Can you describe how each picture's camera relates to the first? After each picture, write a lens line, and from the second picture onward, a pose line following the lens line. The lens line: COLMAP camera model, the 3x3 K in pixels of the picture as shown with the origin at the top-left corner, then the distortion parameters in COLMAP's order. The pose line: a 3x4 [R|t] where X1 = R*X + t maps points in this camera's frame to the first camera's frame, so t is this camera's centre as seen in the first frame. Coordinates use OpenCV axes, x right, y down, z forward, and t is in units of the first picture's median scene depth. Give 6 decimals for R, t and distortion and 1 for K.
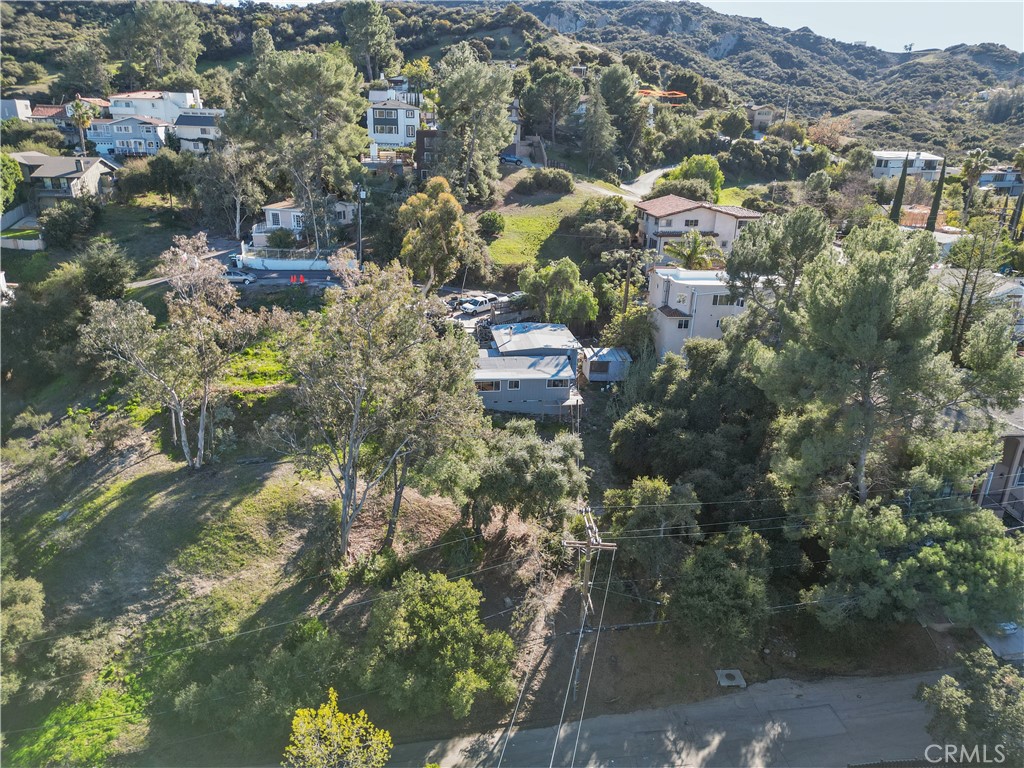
lens RADIAL K [[721.3, 0, 518.1], [0, 721.3, 386.5], [0, 0, 1]] dist [0.033139, -0.008131]
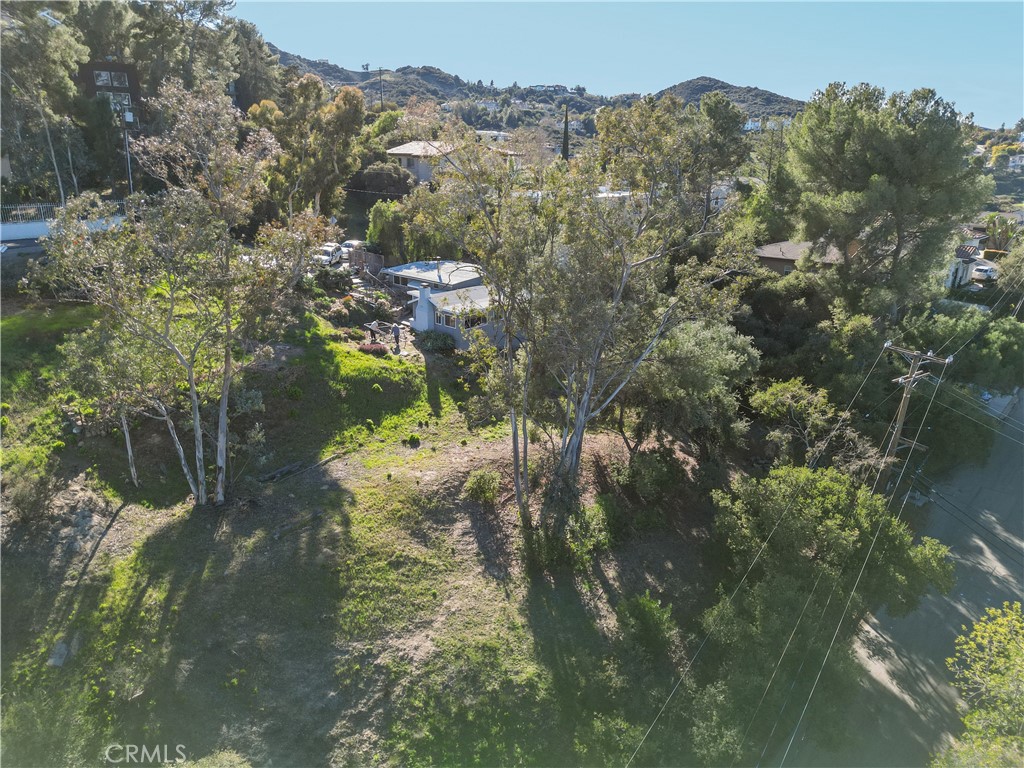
lens RADIAL K [[721.3, 0, 518.1], [0, 721.3, 386.5], [0, 0, 1]] dist [0.033139, -0.008131]
pose [[0.781496, -0.223468, 0.582517, -0.662647], [0.238615, 0.969727, 0.051889, 0.056873], [-0.576478, 0.098446, 0.811161, 0.443192]]
